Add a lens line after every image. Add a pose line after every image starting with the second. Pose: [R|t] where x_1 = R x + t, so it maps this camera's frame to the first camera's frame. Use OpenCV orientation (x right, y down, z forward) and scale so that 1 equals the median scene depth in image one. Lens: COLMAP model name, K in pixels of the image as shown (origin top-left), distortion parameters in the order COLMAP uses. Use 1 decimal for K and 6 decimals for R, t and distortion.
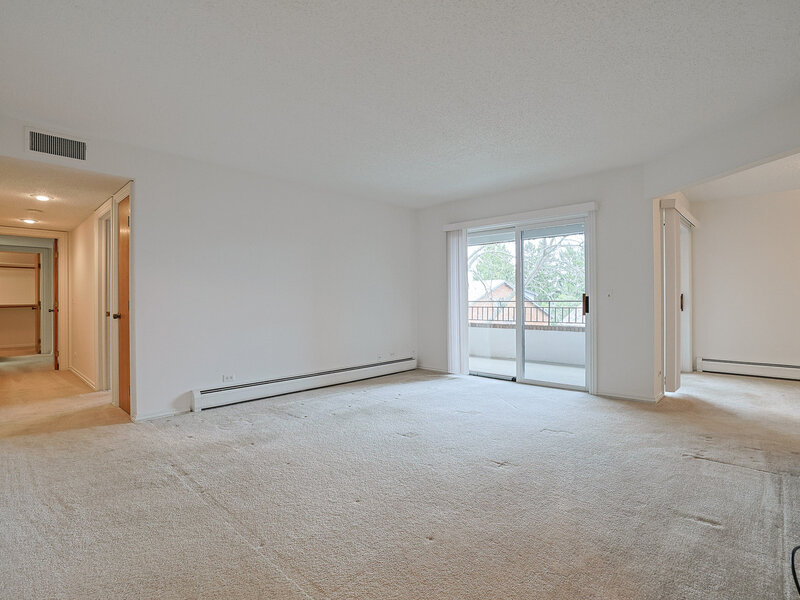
lens RADIAL K [[408.9, 0, 401.6], [0, 408.9, 299.5], [0, 0, 1]] dist [-0.052007, 0.019110]
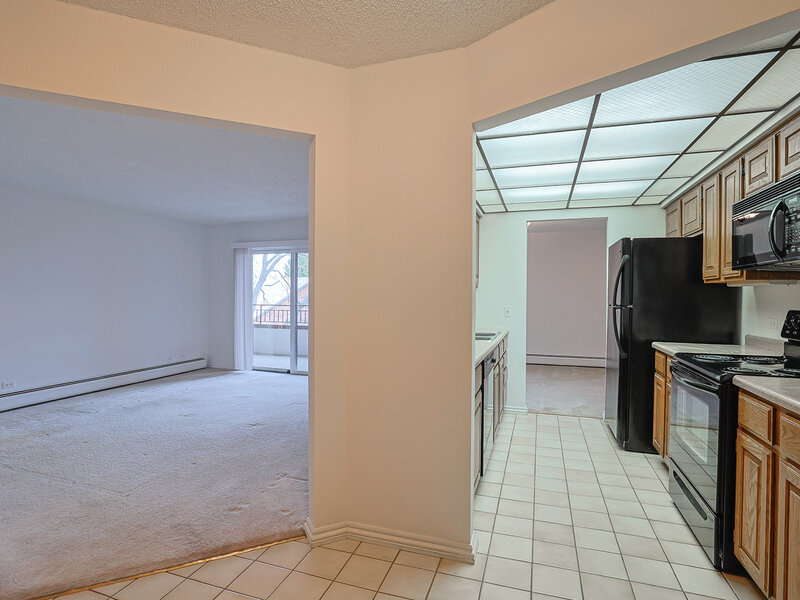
lens RADIAL K [[419.8, 0, 397.1], [0, 419.8, 297.6], [0, 0, 1]] dist [-0.056350, 0.023180]
pose [[0.907558, 0.008055, 0.419849, 0.040673], [-0.010759, 0.999934, 0.004074, -0.042148], [-0.419789, -0.008215, 0.907585, -0.325461]]
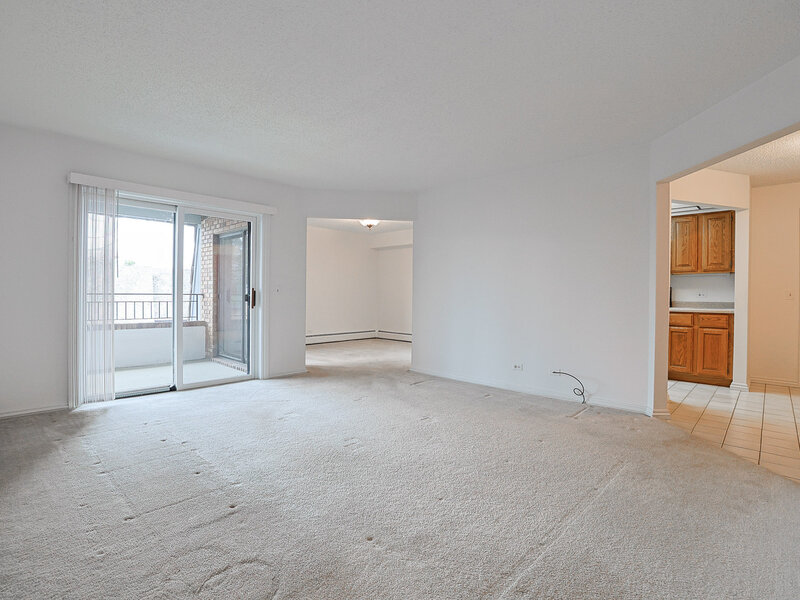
lens RADIAL K [[419.8, 0, 397.1], [0, 419.8, 297.6], [0, 0, 1]] dist [-0.056350, 0.023180]
pose [[-0.017408, -0.000301, 0.999848, -0.508430], [-0.014940, 0.999888, 0.000041, 0.003651], [-0.999737, -0.014937, -0.017411, 0.485950]]
